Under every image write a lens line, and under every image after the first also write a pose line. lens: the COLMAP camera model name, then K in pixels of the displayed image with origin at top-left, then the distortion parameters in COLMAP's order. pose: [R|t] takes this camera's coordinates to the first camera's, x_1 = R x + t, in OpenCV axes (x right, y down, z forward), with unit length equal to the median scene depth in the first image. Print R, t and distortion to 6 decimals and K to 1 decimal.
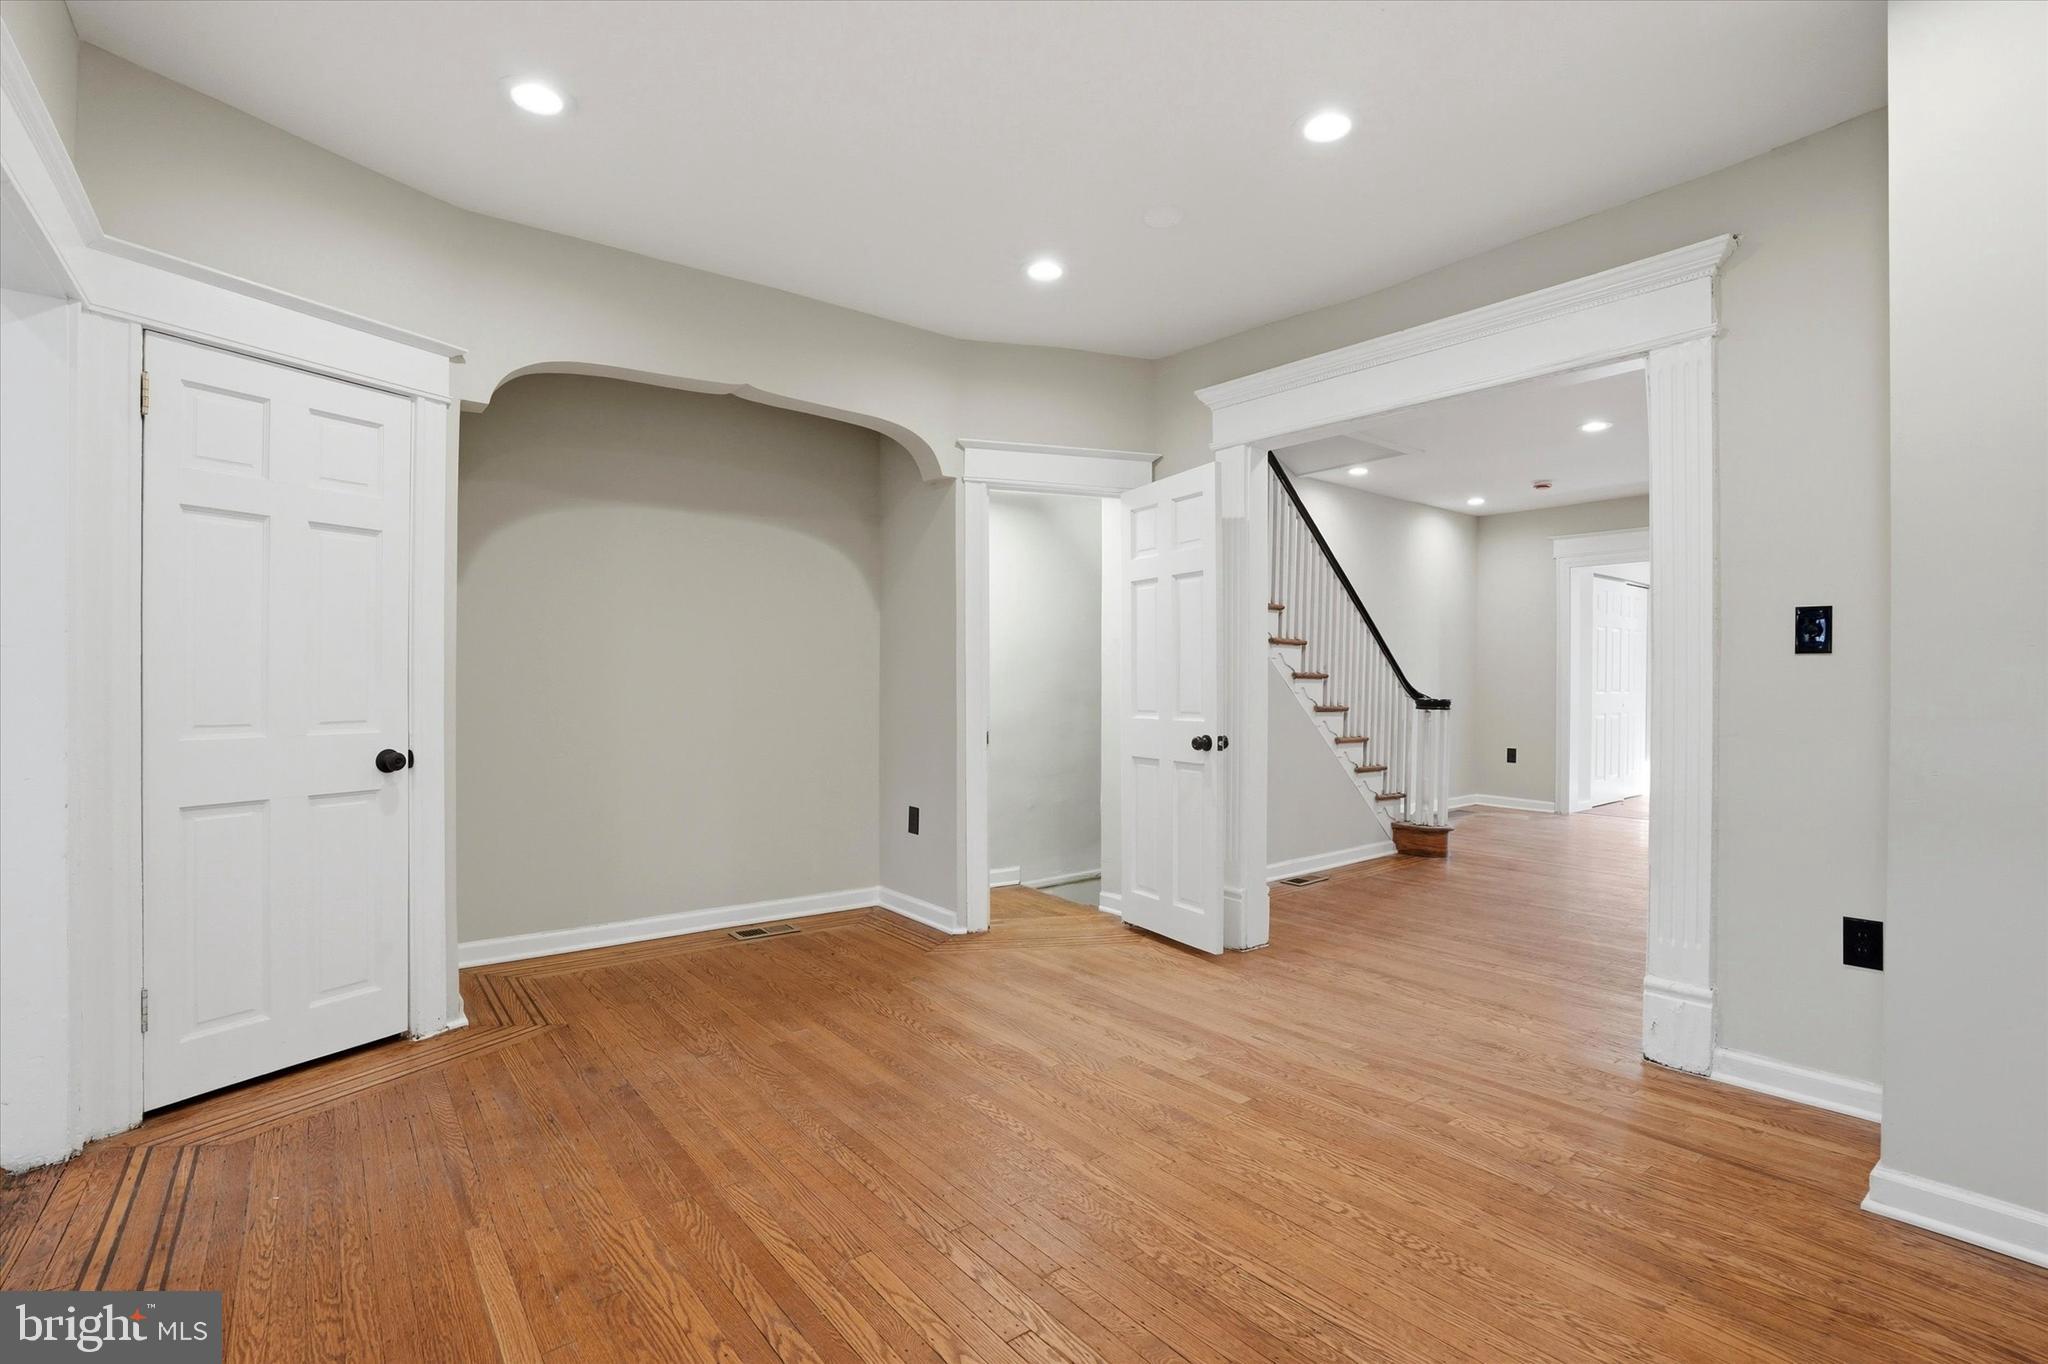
lens RADIAL K [[951.3, 0, 1024.0], [0, 951.3, 682.0], [0, 0, 1]] dist [-0.068014, 0.023574]
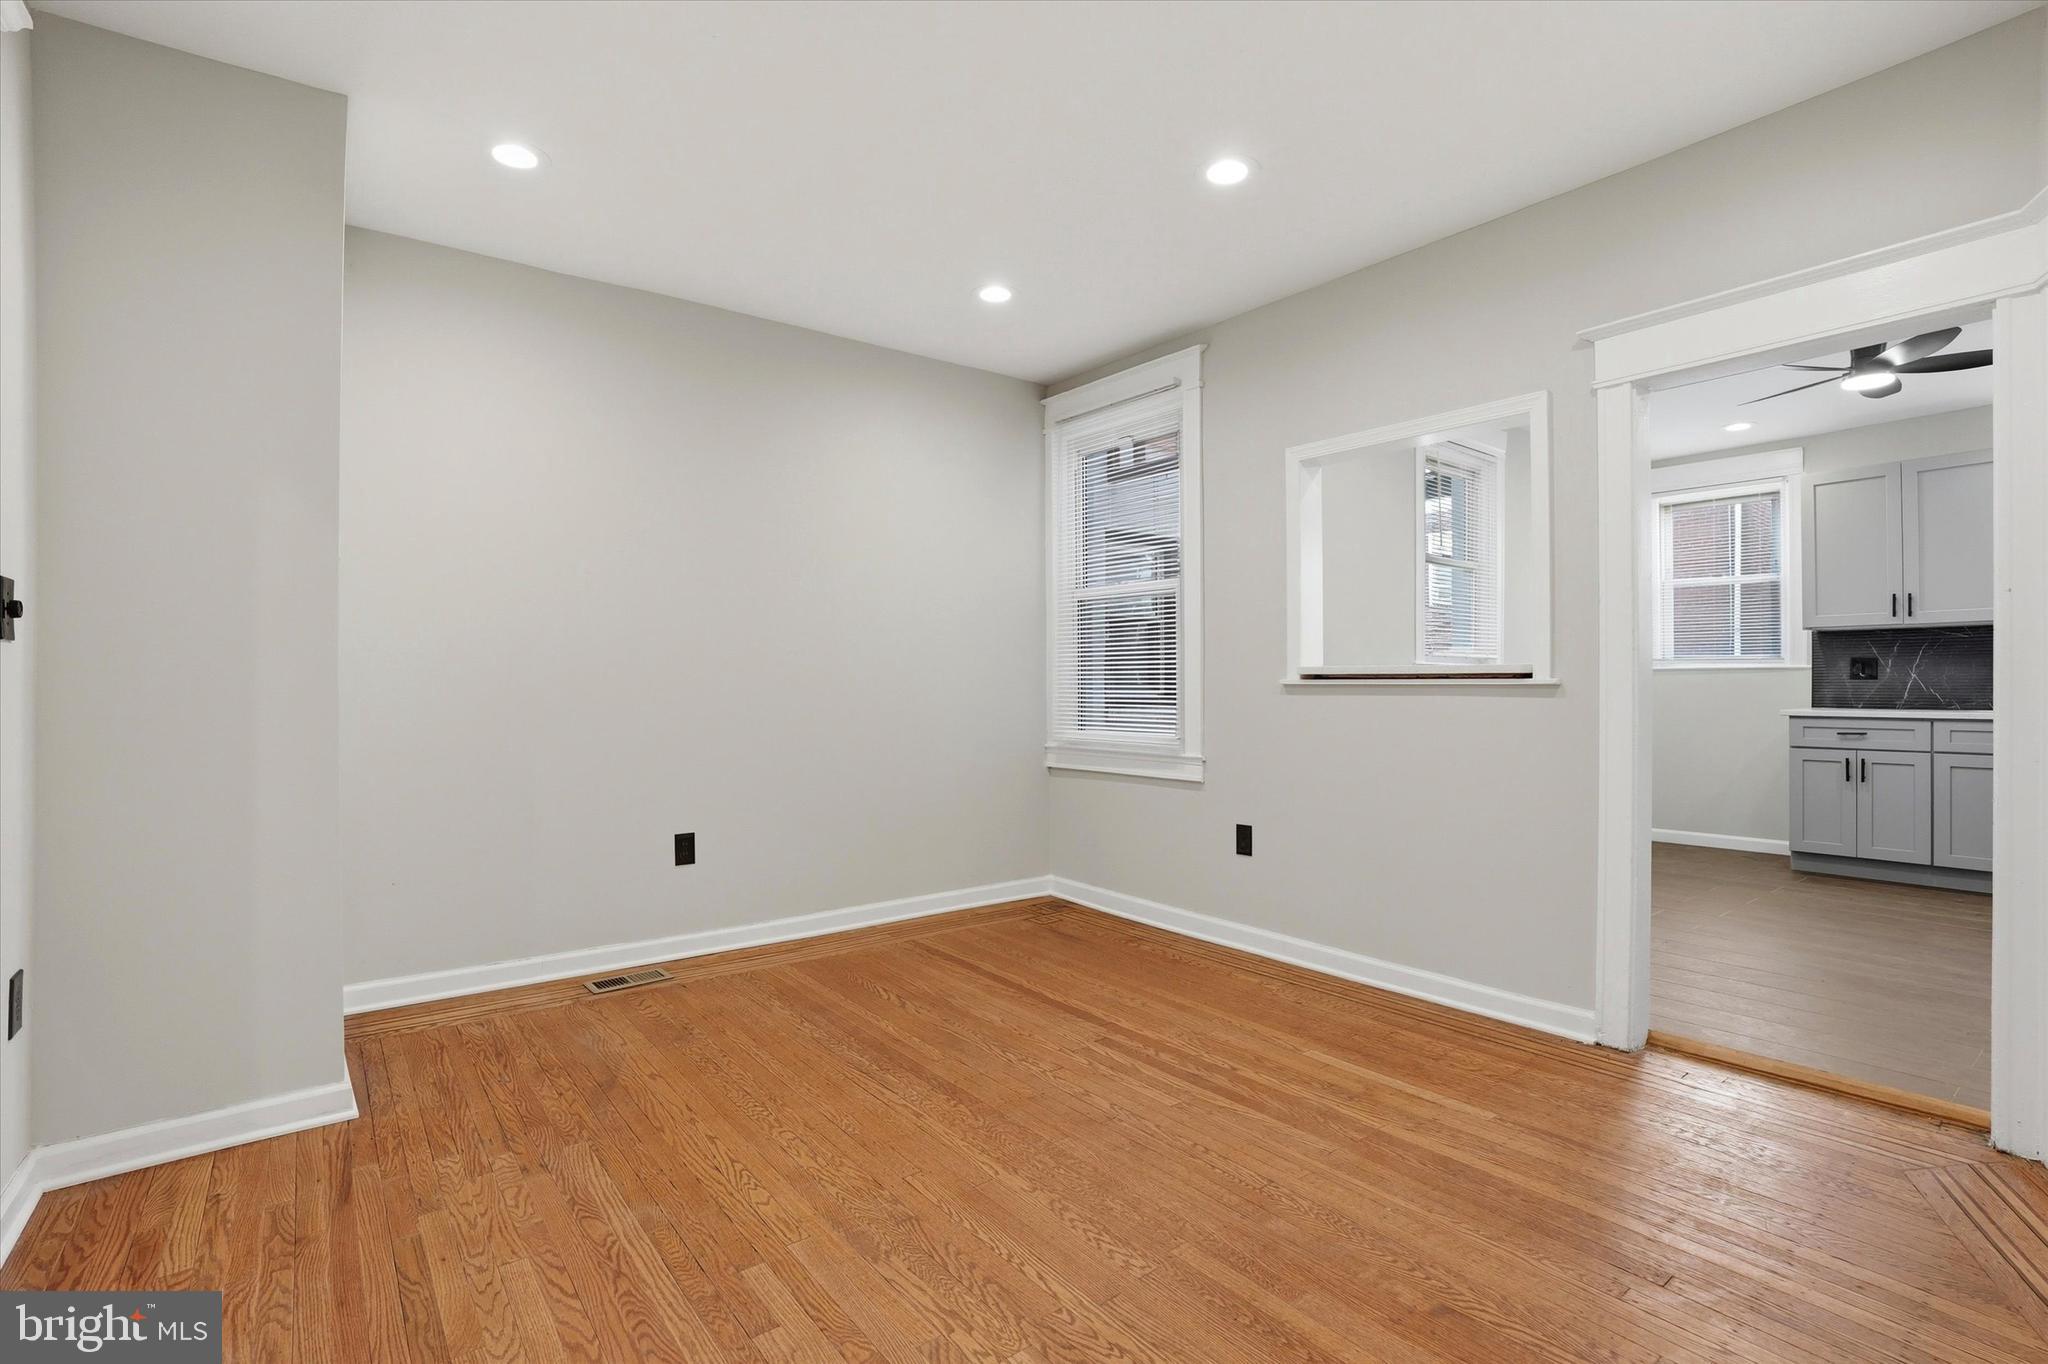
lens RADIAL K [[951.3, 0, 1024.0], [0, 951.3, 682.0], [0, 0, 1]] dist [-0.068014, 0.023574]
pose [[-0.999976, 0.000196, 0.006931, 0.020888], [0.000174, 0.999995, -0.003194, 0.004514], [-0.006932, -0.003192, -0.999971, 1.363780]]
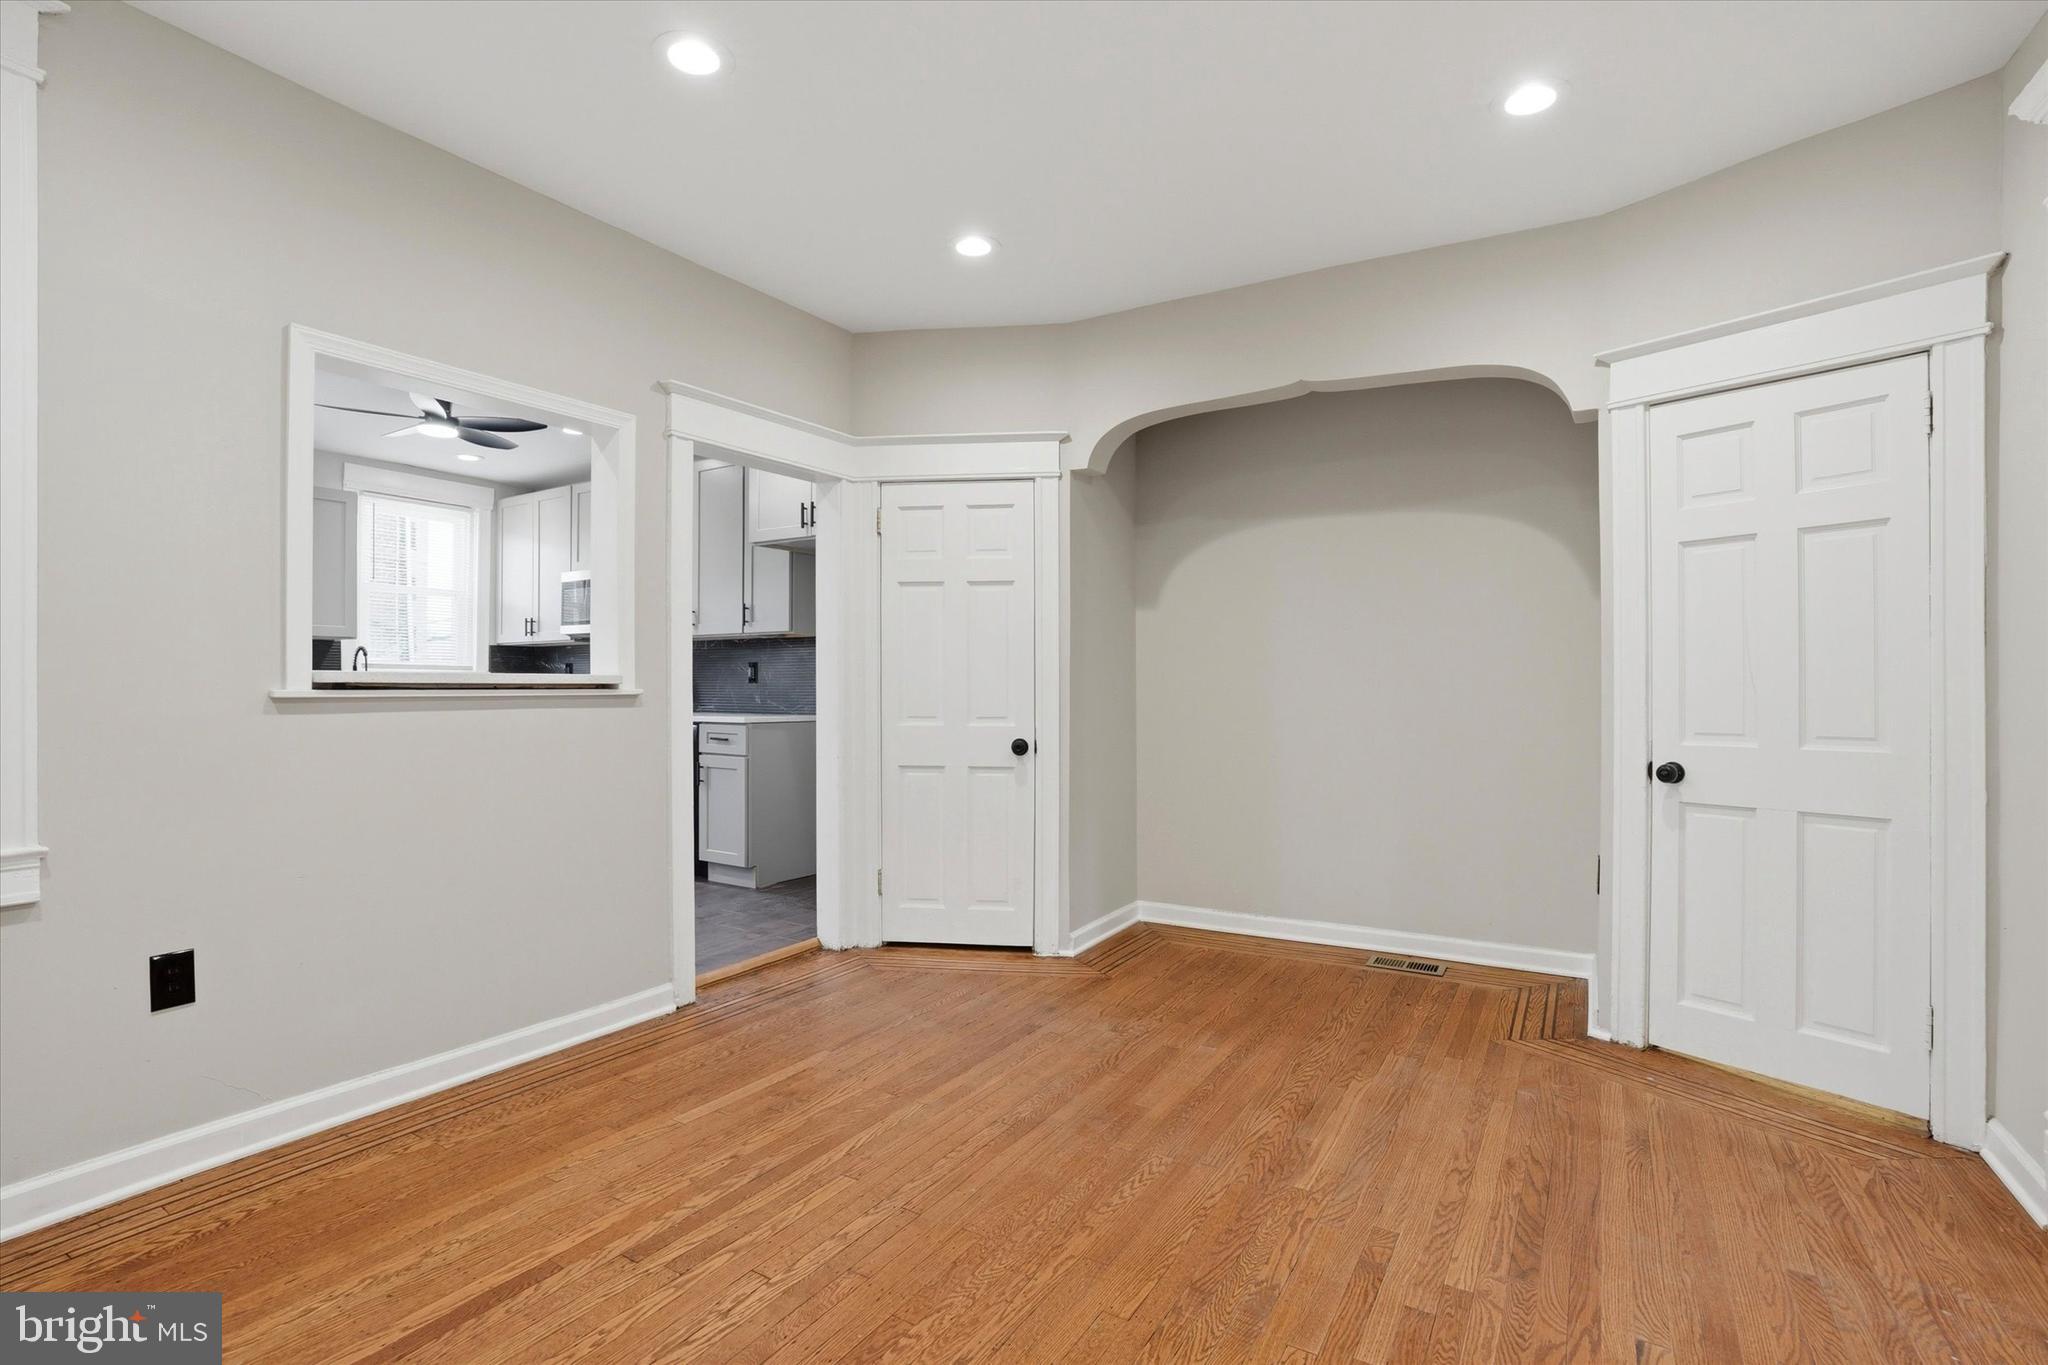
lens RADIAL K [[958.8, 0, 1025.3], [0, 958.8, 689.6], [0, 0, 1]] dist [-0.077284, 0.031783]
pose [[0.352017, 0.003939, -0.935985, 0.588211], [0.000875, 0.999989, 0.004538, -0.005815], [0.935993, -0.002417, 0.352010, 0.454040]]
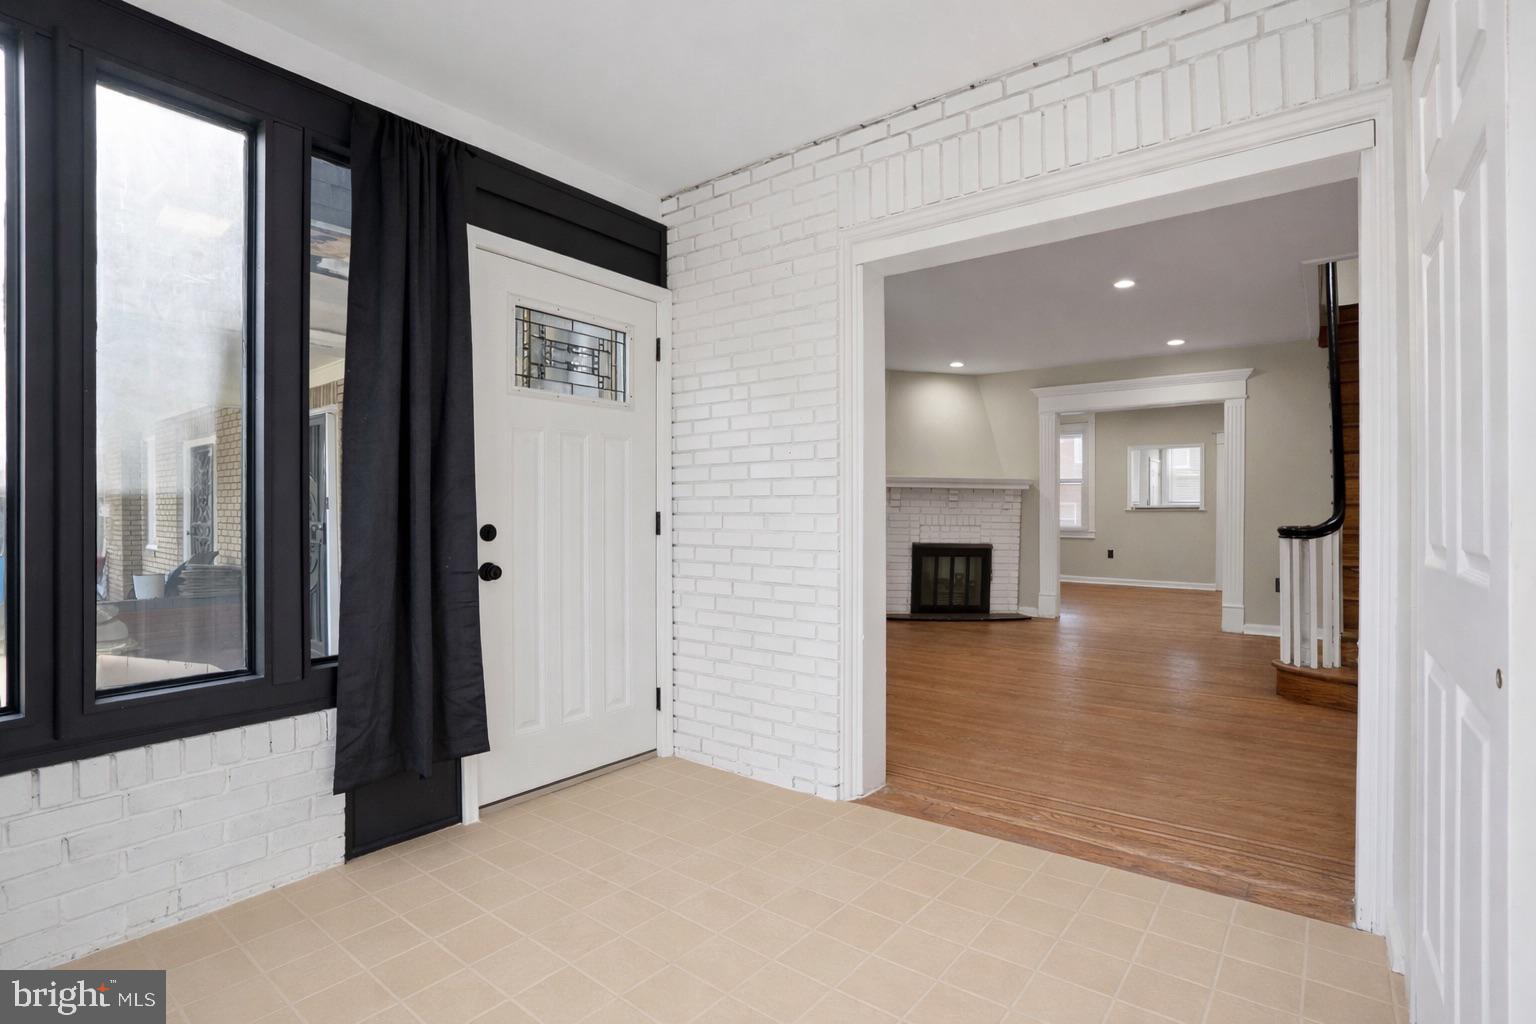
lens RADIAL K [[731.5, 0, 800.7], [0, 731.5, 508.2], [0, 0, 1]] dist [-0.001010, -0.000059]
pose [[-0.957060, -0.001964, -0.289884, 2.157216], [-0.000870, 0.999992, -0.003902, 0.007443], [0.289889, -0.003482, -0.957054, 3.006903]]
